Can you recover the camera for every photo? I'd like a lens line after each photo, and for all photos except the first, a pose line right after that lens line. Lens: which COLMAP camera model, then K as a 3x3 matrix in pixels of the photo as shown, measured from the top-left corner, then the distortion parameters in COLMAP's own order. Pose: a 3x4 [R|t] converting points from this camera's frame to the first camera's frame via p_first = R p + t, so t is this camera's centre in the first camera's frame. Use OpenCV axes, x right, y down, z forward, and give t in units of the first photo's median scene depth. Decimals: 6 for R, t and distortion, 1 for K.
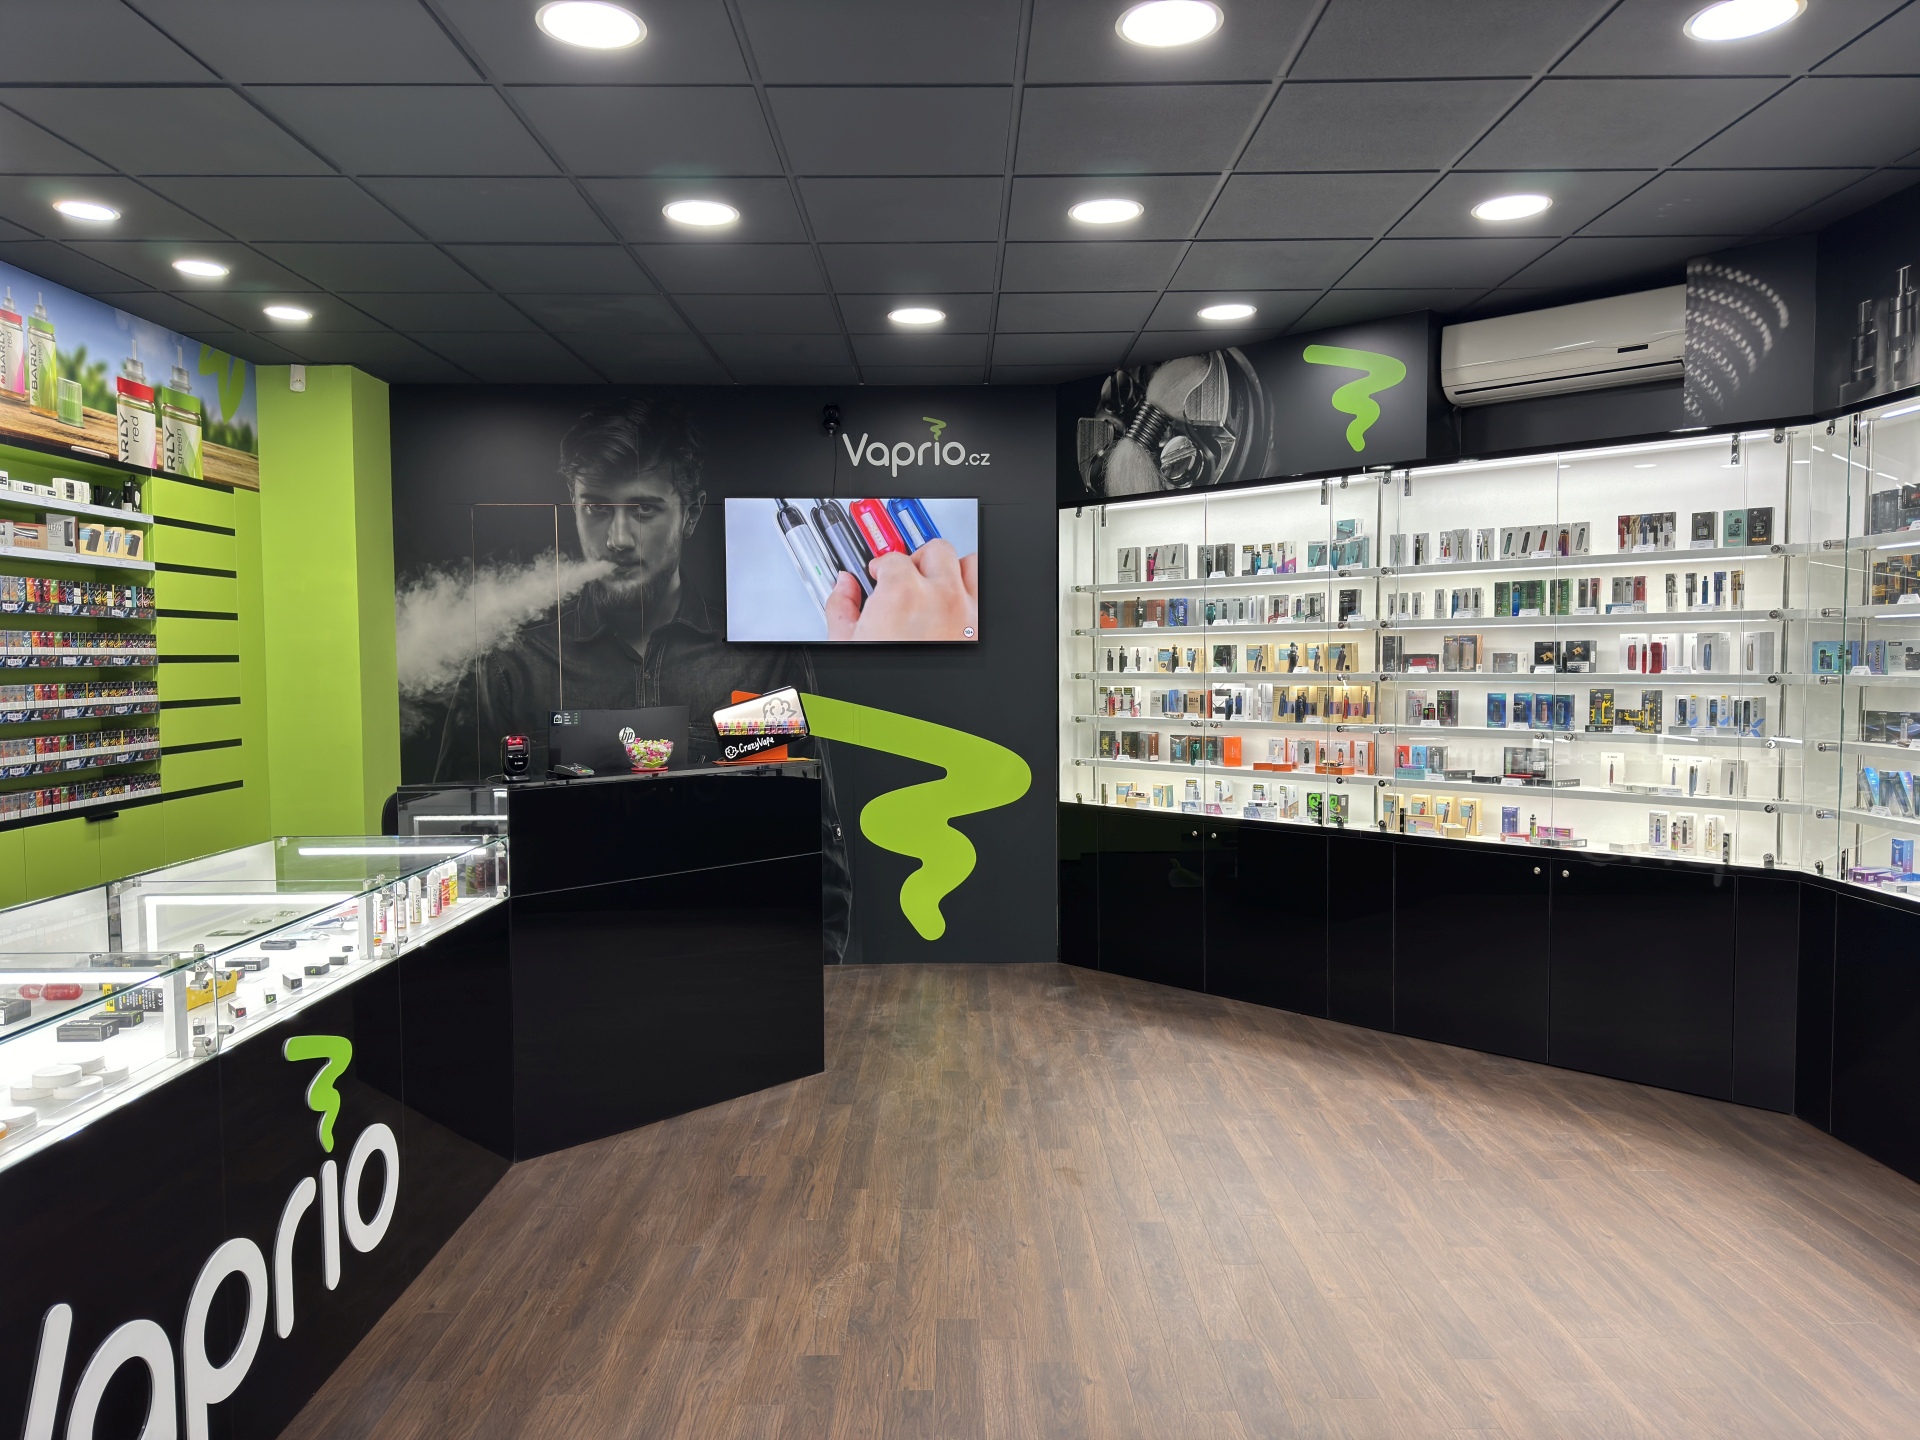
lens RADIAL K [[1316.4, 0, 960.0], [0, 1316.4, 720.0], [0, 0, 1]] dist [0.086828, -0.115248]
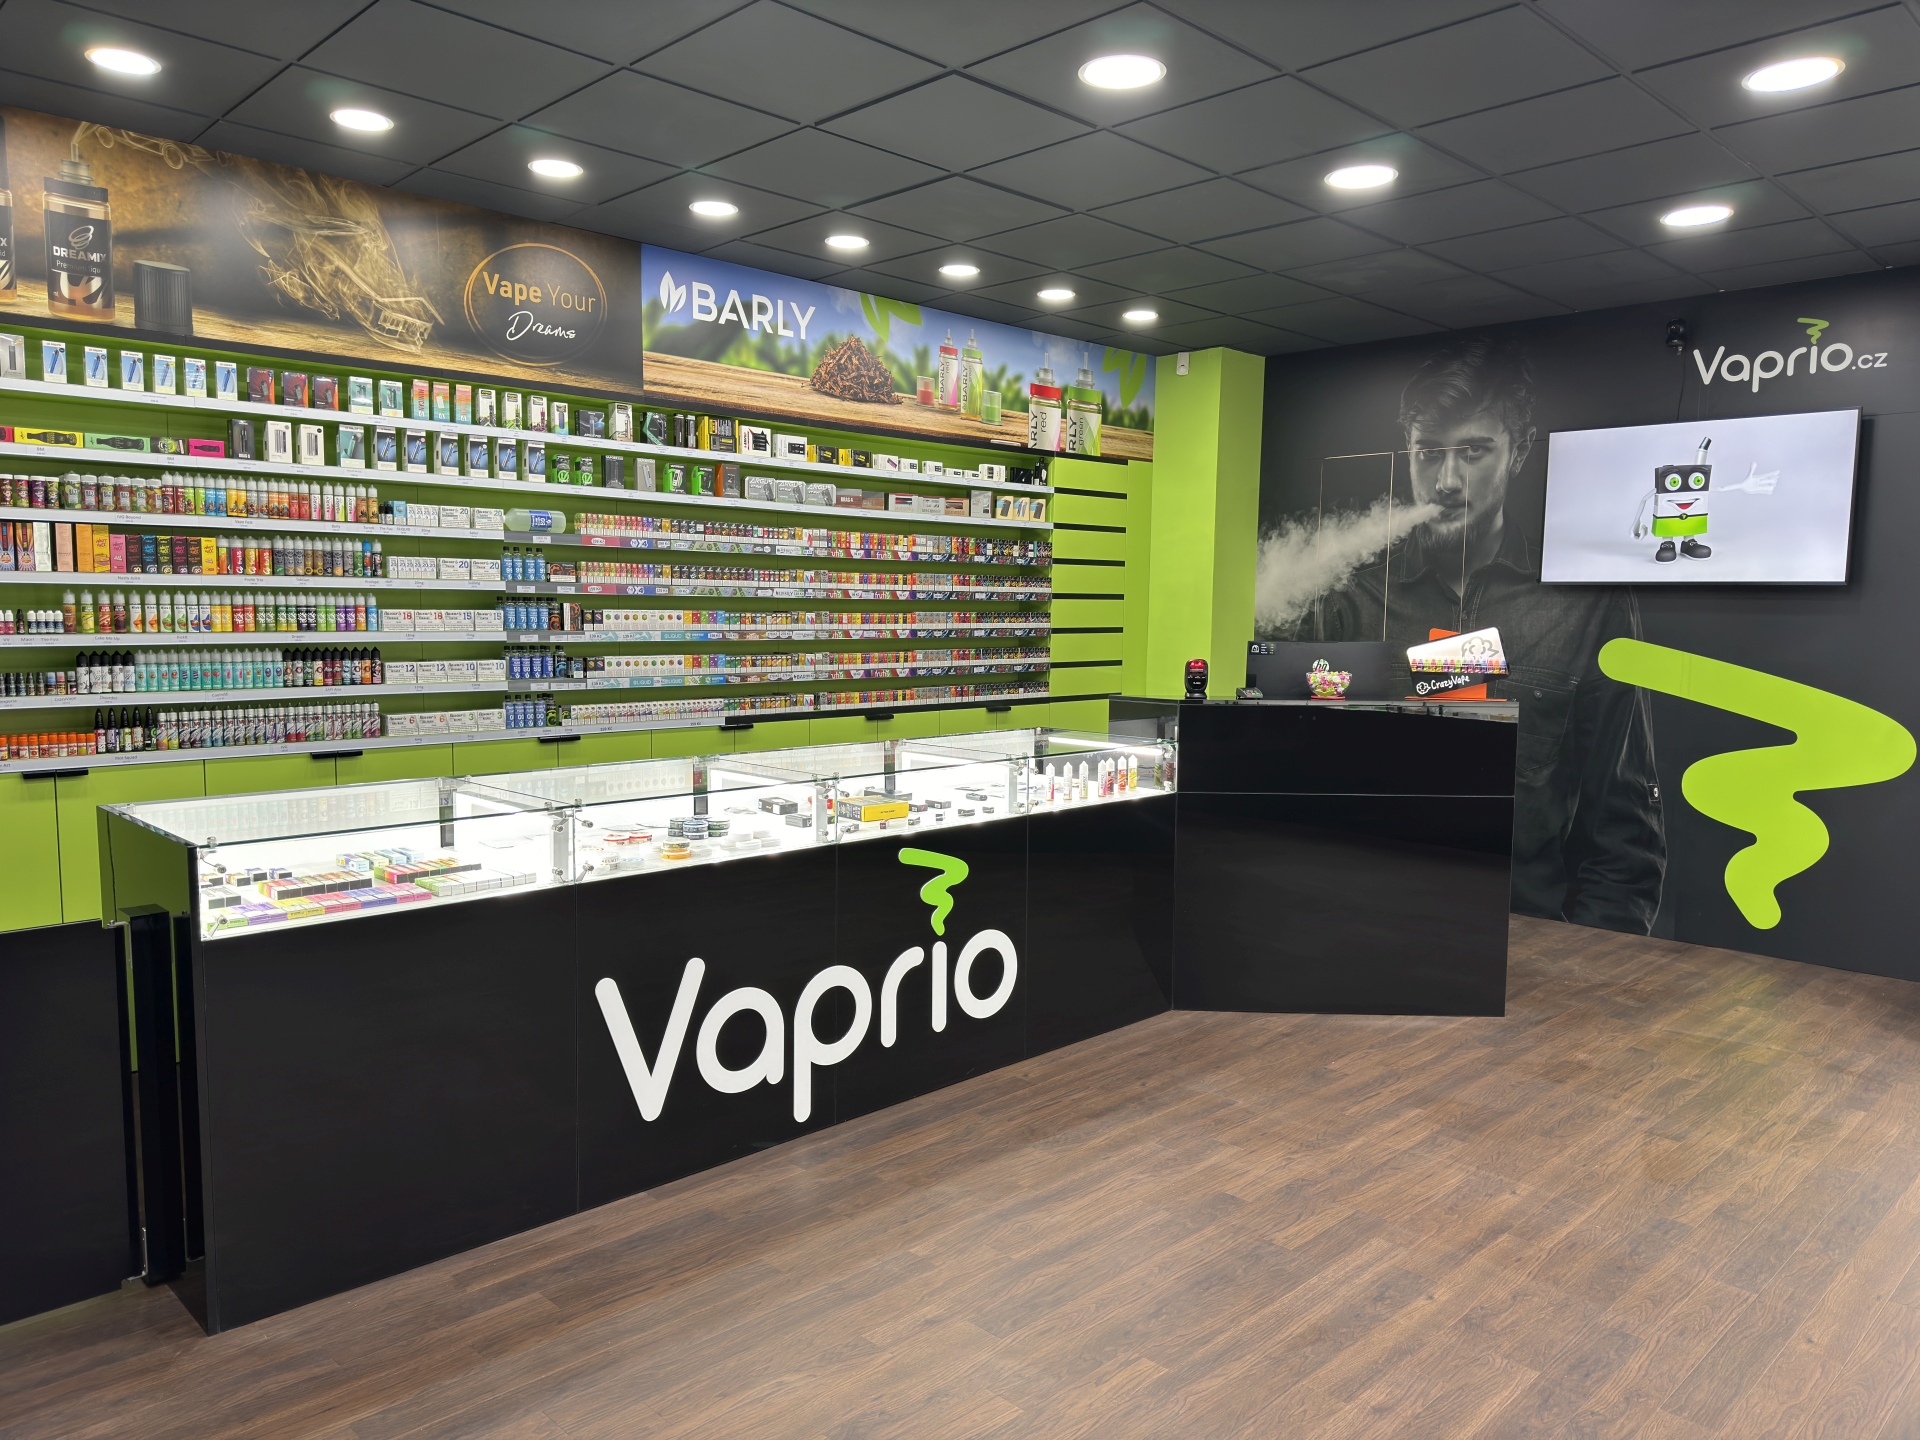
lens RADIAL K [[1316.4, 0, 960.0], [0, 1316.4, 720.0], [0, 0, 1]] dist [0.086828, -0.115248]
pose [[0.702353, 0.075470, -0.707817, 0.275208], [-0.047324, 0.997114, 0.059357, 0.004109], [0.710254, -0.008194, 0.703898, 0.011332]]
